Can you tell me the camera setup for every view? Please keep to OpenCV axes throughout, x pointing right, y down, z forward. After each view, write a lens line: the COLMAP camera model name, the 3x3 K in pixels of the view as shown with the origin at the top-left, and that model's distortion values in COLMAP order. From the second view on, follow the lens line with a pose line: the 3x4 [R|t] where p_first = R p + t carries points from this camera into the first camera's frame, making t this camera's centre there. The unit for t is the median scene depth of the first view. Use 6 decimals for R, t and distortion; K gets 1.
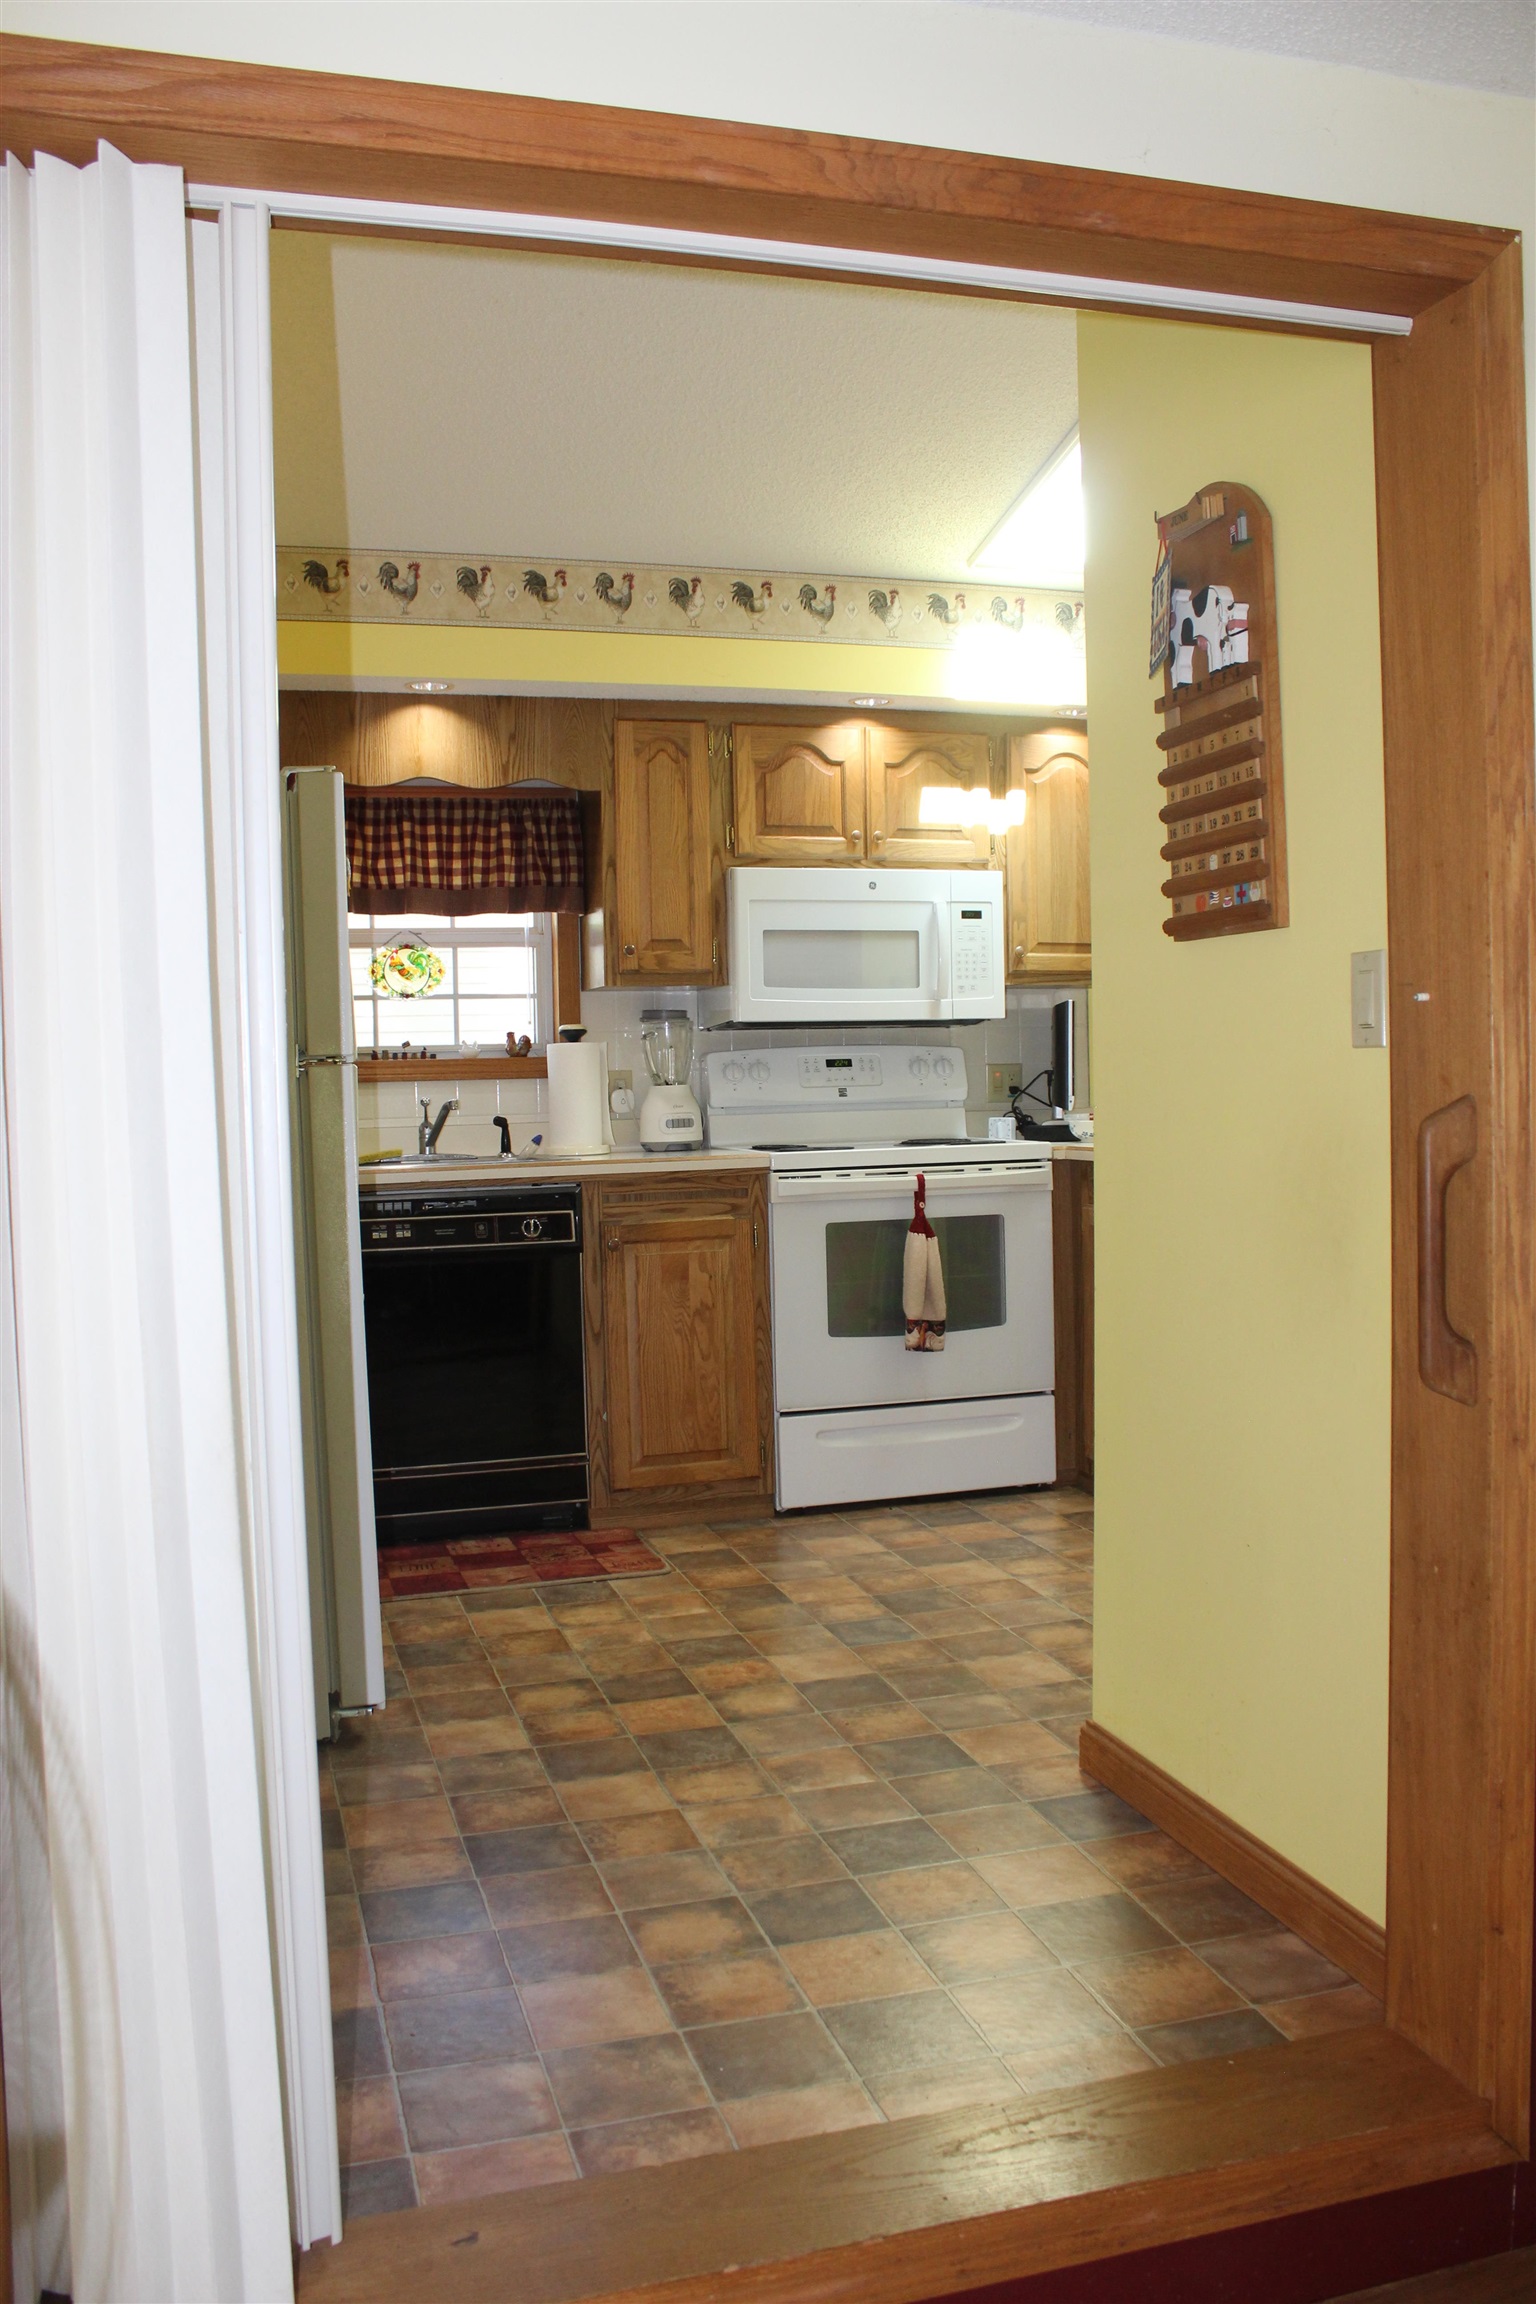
lens RADIAL K [[1930.0, 0, 751.7], [0, 1930.0, 1158.2], [0, 0, 1]] dist [-0.149159, 0.119019]
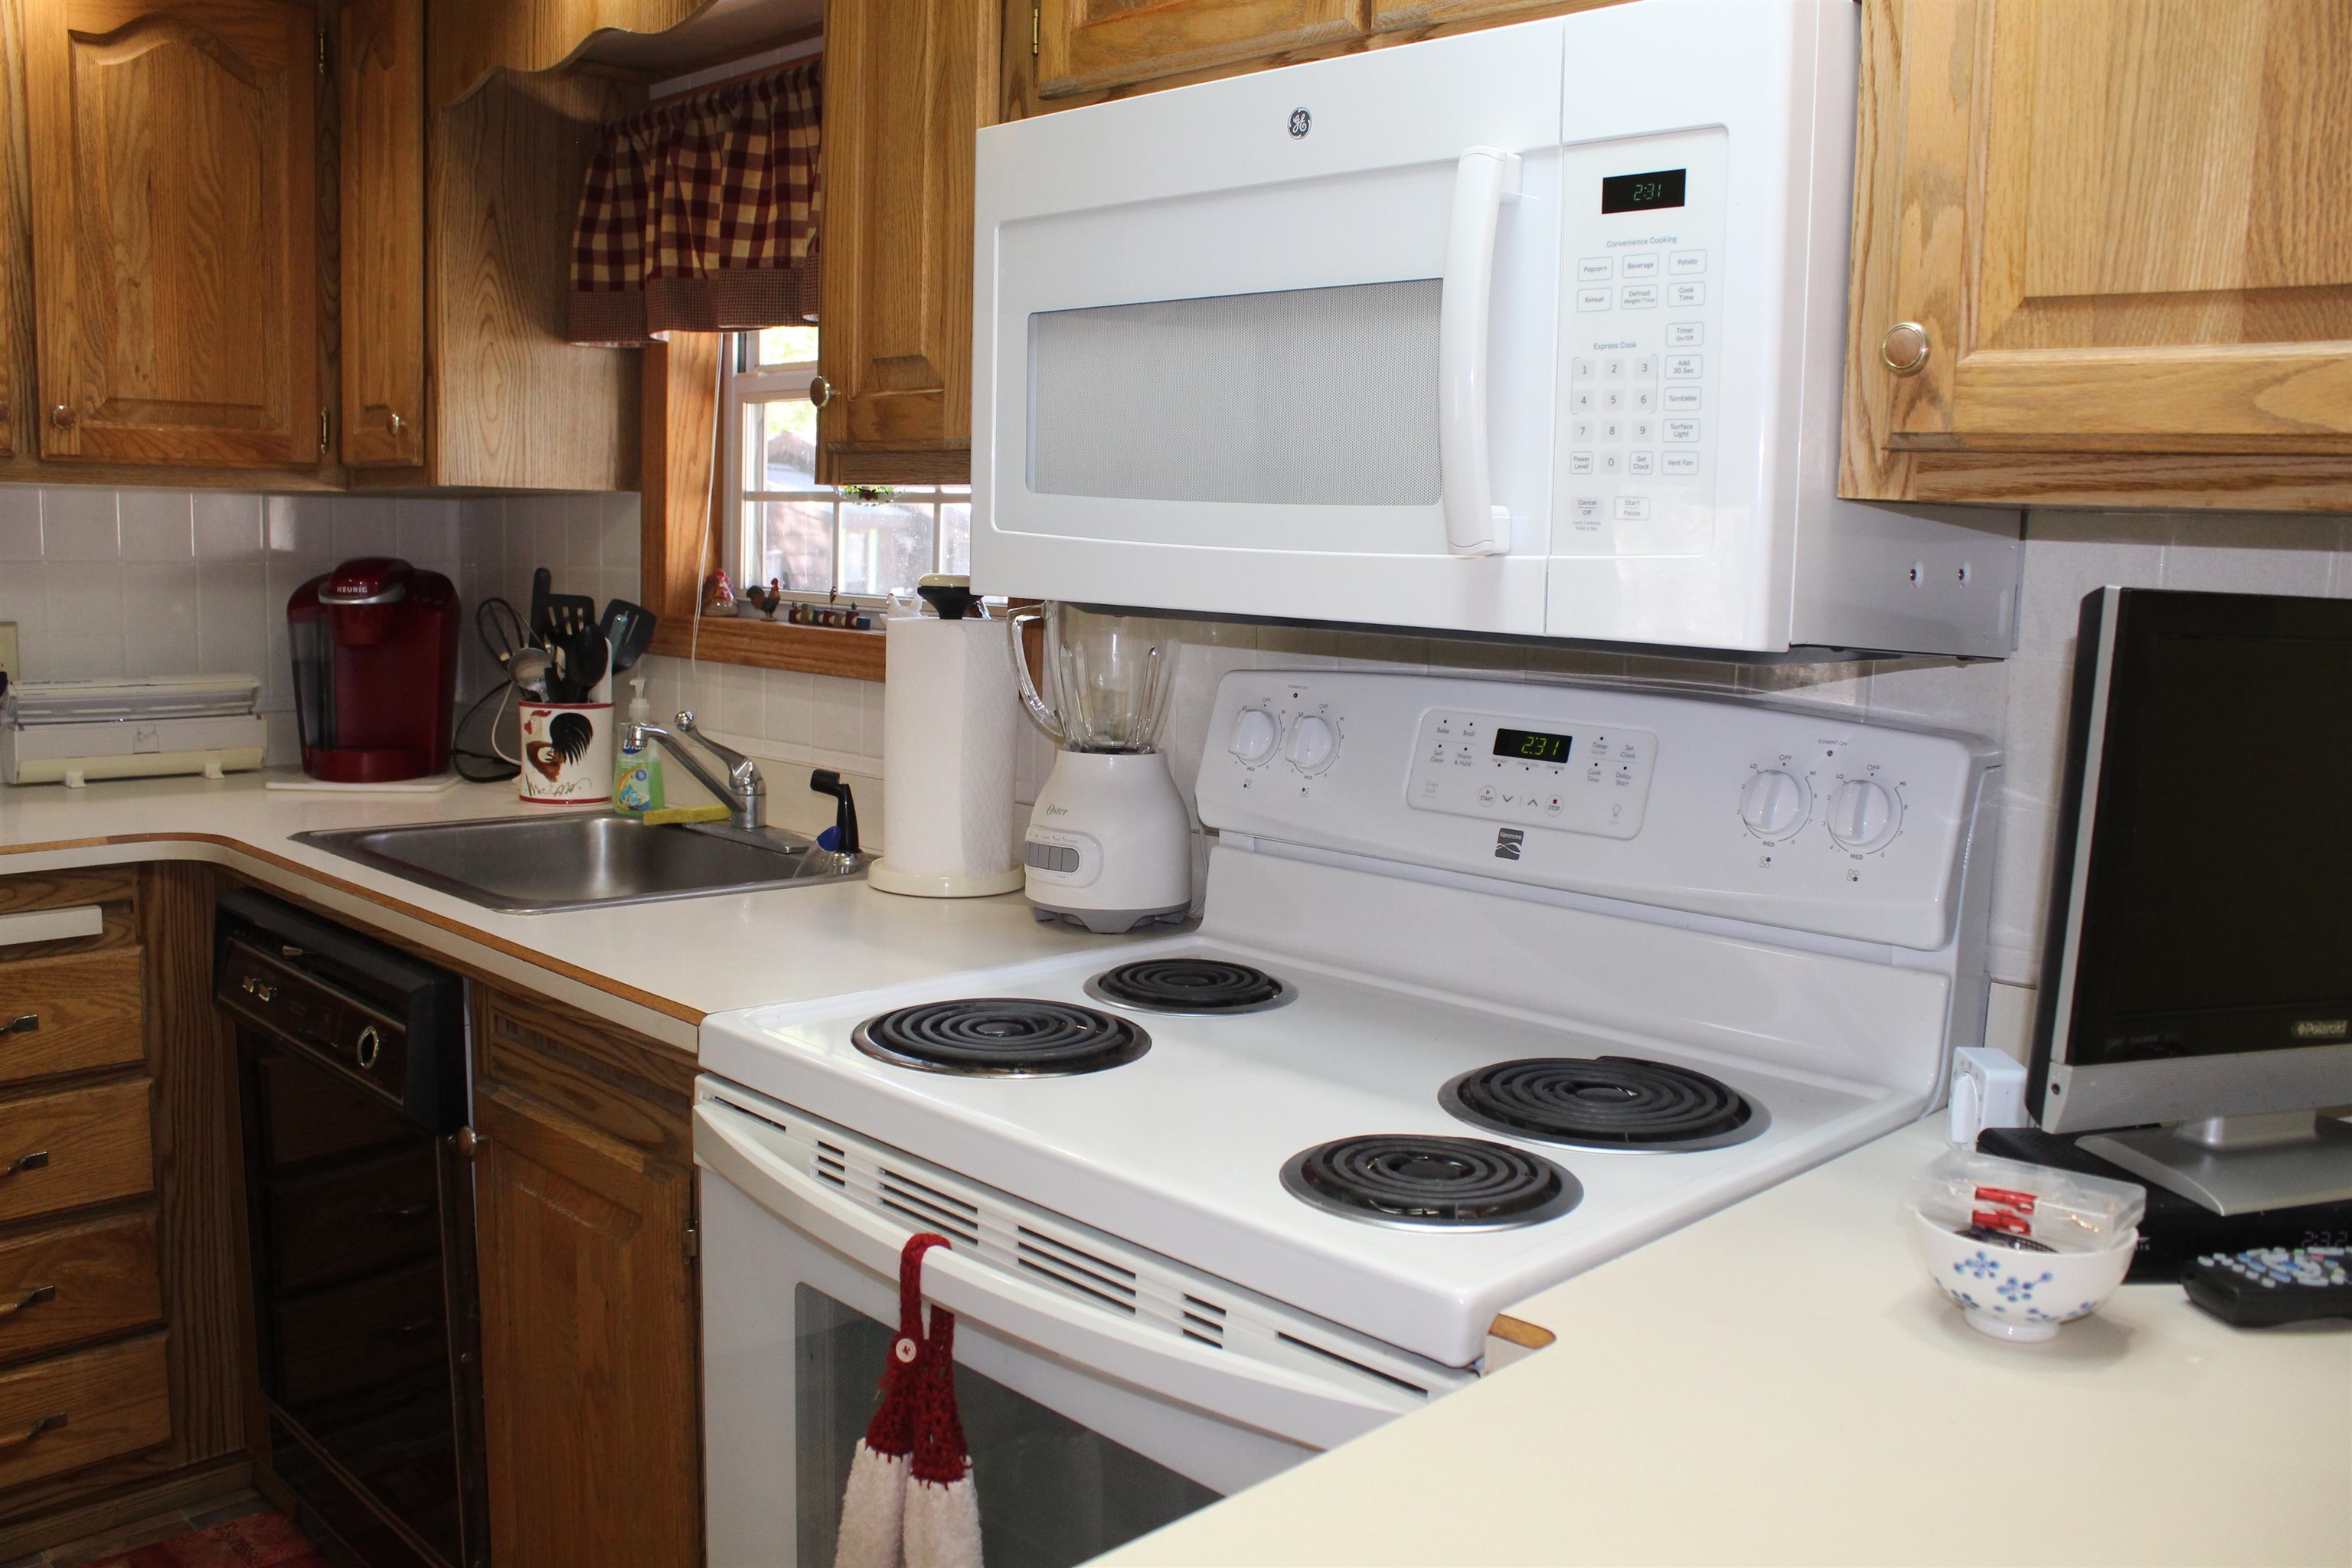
lens RADIAL K [[1970.2, 0, 1140.8], [0, 1970.2, 770.4], [0, 0, 1]] dist [-0.149159, 0.119019]
pose [[0.447252, 0.143536, -0.882816, 0.307583], [-0.072586, 0.989608, 0.124126, -0.084157], [0.891458, 0.008565, 0.453023, 0.859867]]
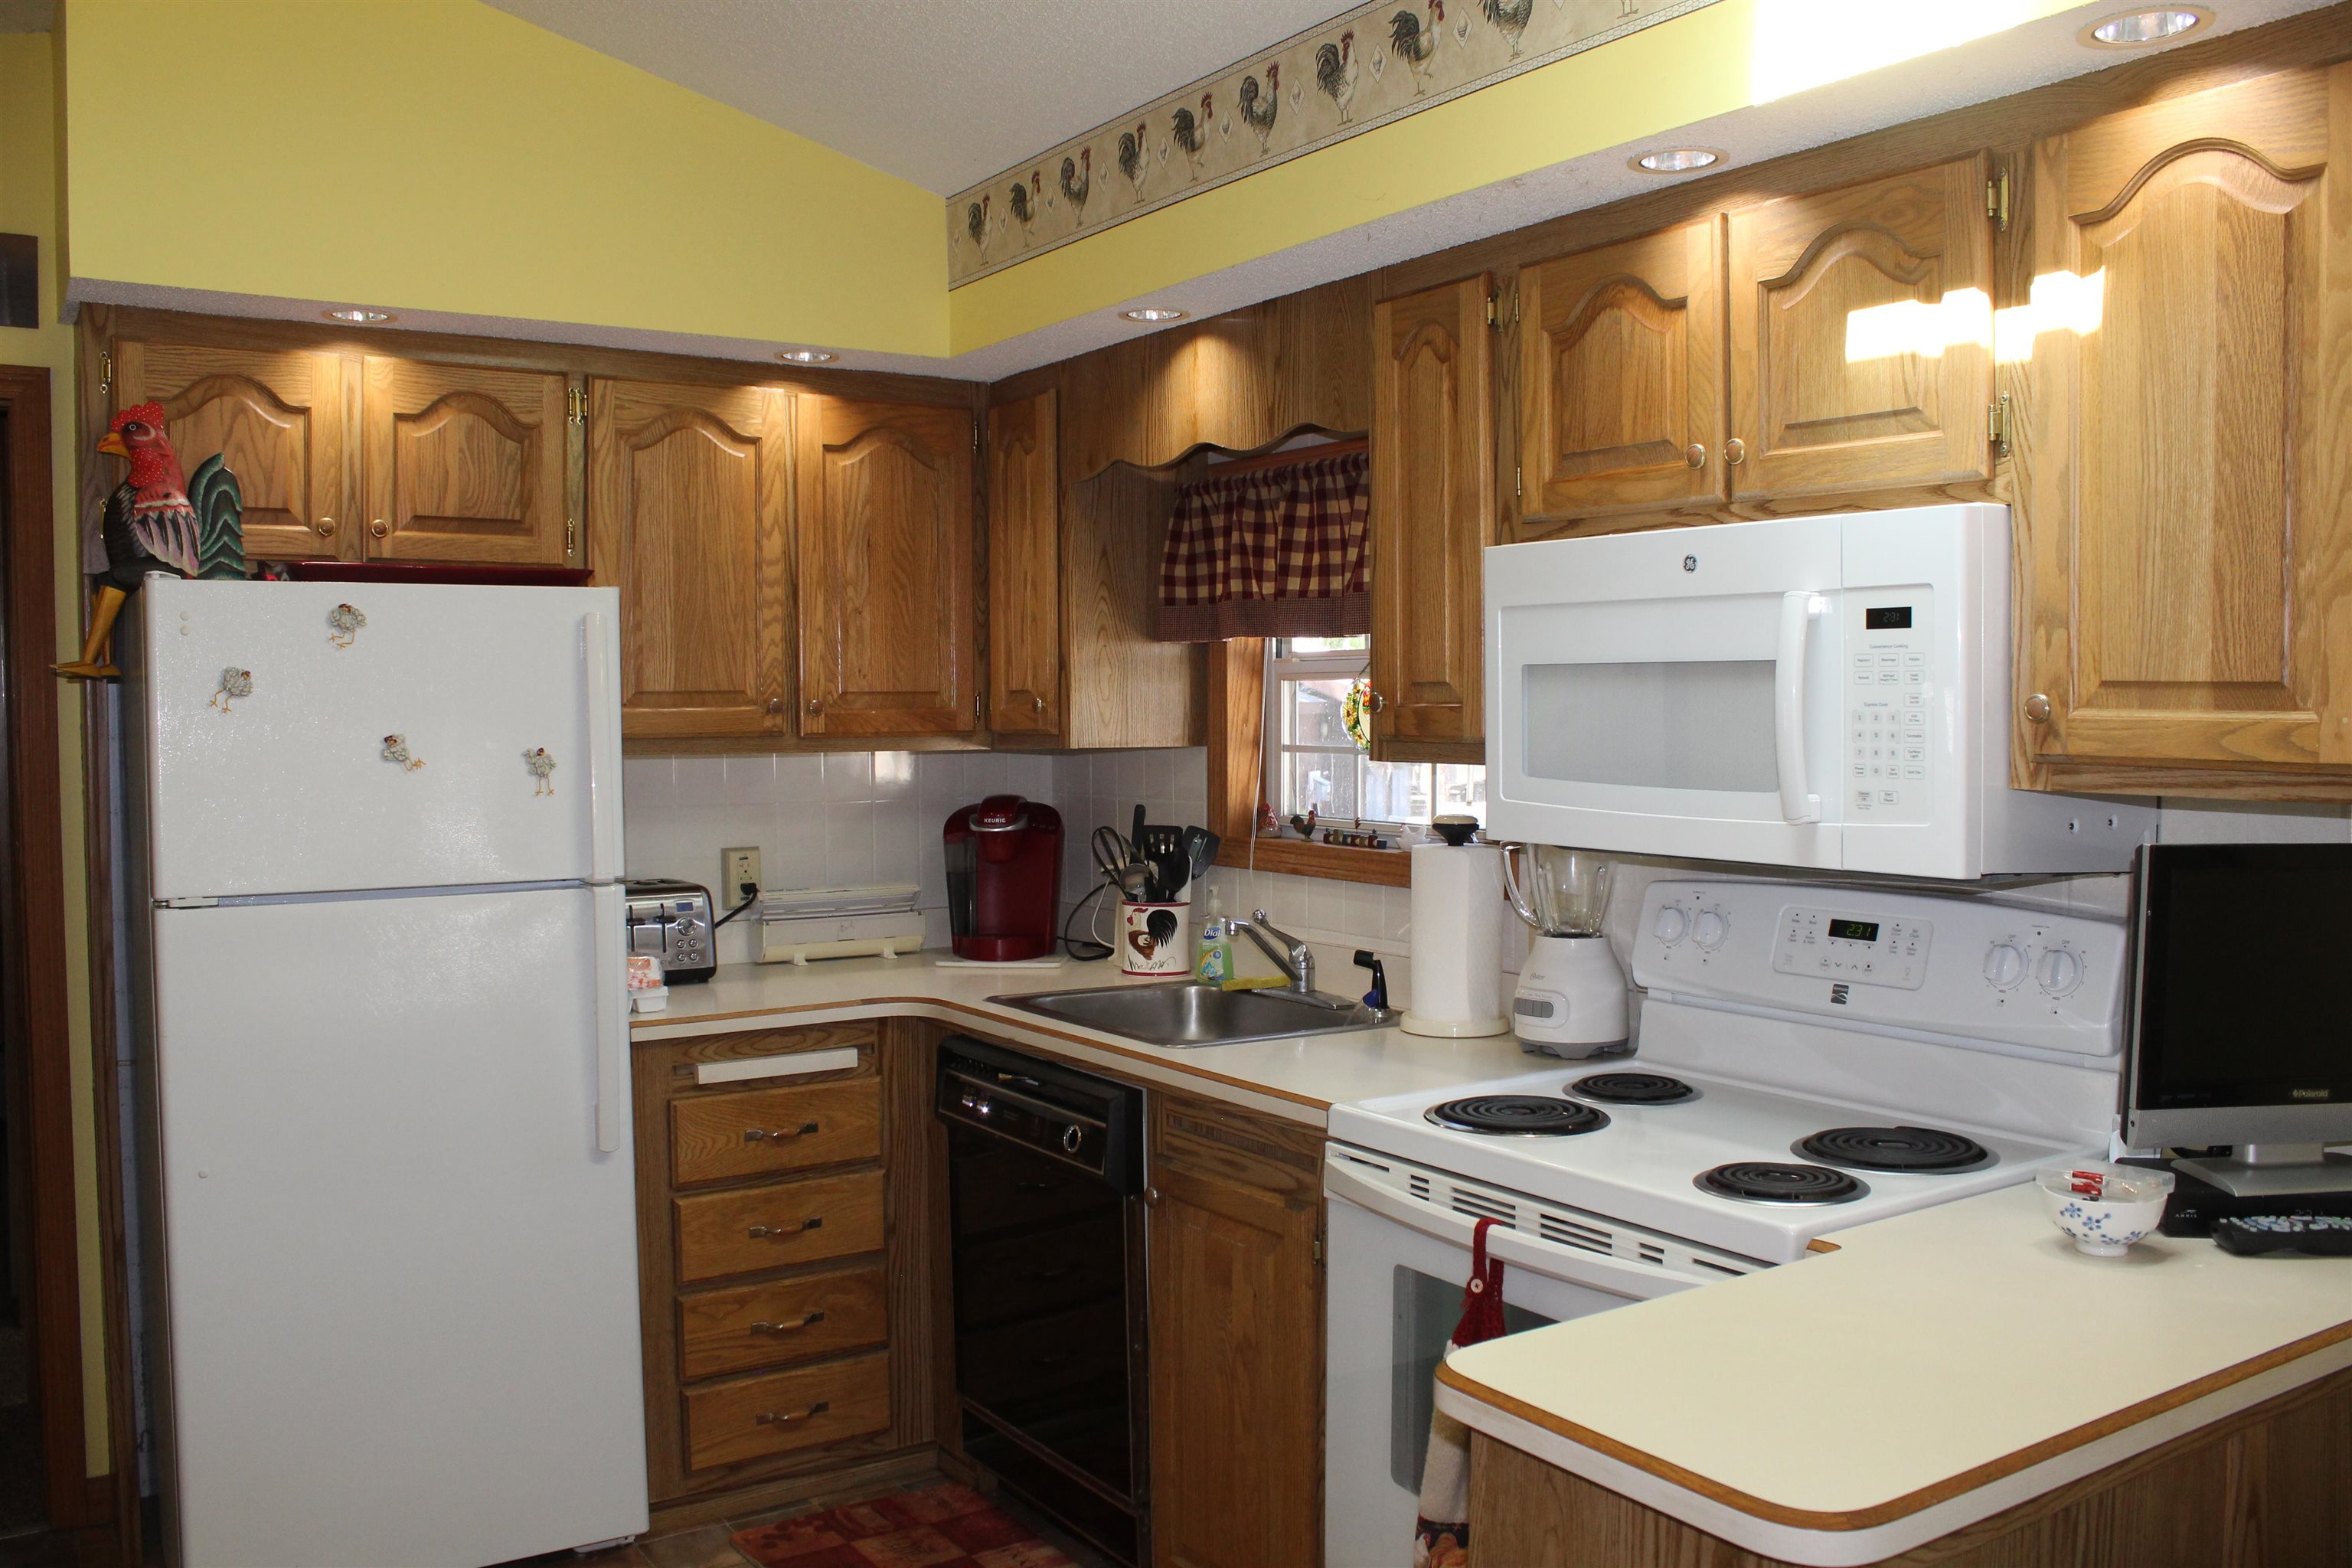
lens RADIAL K [[1970.2, 0, 1160.7], [0, 1970.2, 792.4], [0, 0, 1]] dist [-0.149159, 0.119019]
pose [[0.269699, 0.067329, -0.960588, 0.476311], [-0.038981, 0.997498, 0.058972, -0.110331], [0.962156, 0.021540, 0.271648, 0.757919]]
